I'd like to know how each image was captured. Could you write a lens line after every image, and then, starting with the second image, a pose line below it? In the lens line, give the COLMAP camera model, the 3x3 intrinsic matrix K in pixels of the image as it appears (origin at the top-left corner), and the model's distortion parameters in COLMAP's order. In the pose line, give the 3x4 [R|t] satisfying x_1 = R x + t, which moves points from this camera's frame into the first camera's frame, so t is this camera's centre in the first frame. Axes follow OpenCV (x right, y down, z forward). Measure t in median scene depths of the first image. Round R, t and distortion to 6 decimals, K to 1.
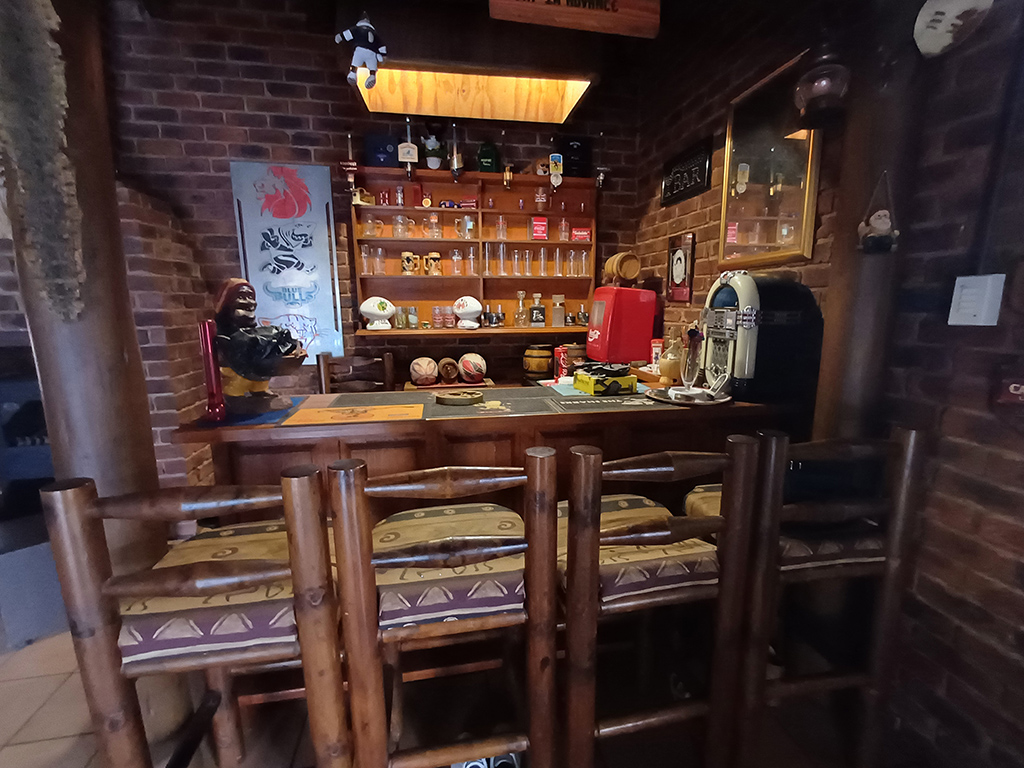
lens RADIAL K [[463.2, 0, 512.0], [0, 463.2, 384.0], [0, 0, 1]] dist [0.016402, -0.000385]
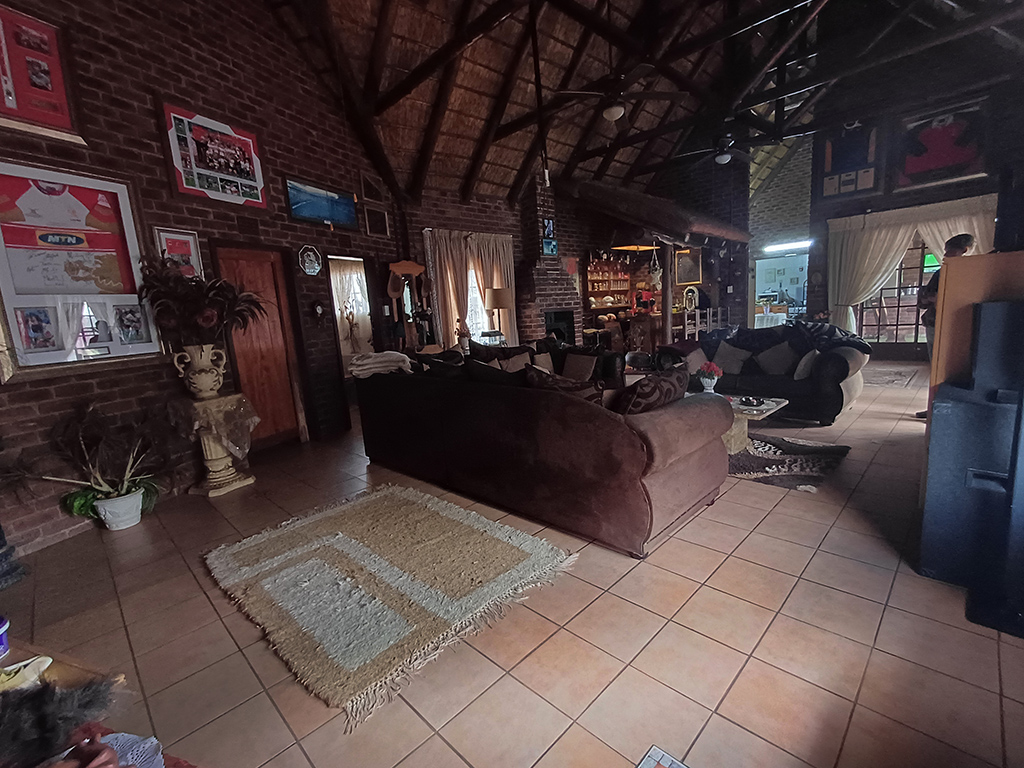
lens RADIAL K [[463.2, 0, 512.0], [0, 463.2, 384.0], [0, 0, 1]] dist [0.016402, -0.000385]
pose [[0.828984, -0.140648, 0.541299, -2.535123], [0.157463, 0.987405, 0.015411, 0.269907], [-0.536649, 0.072459, 0.840689, -1.358805]]
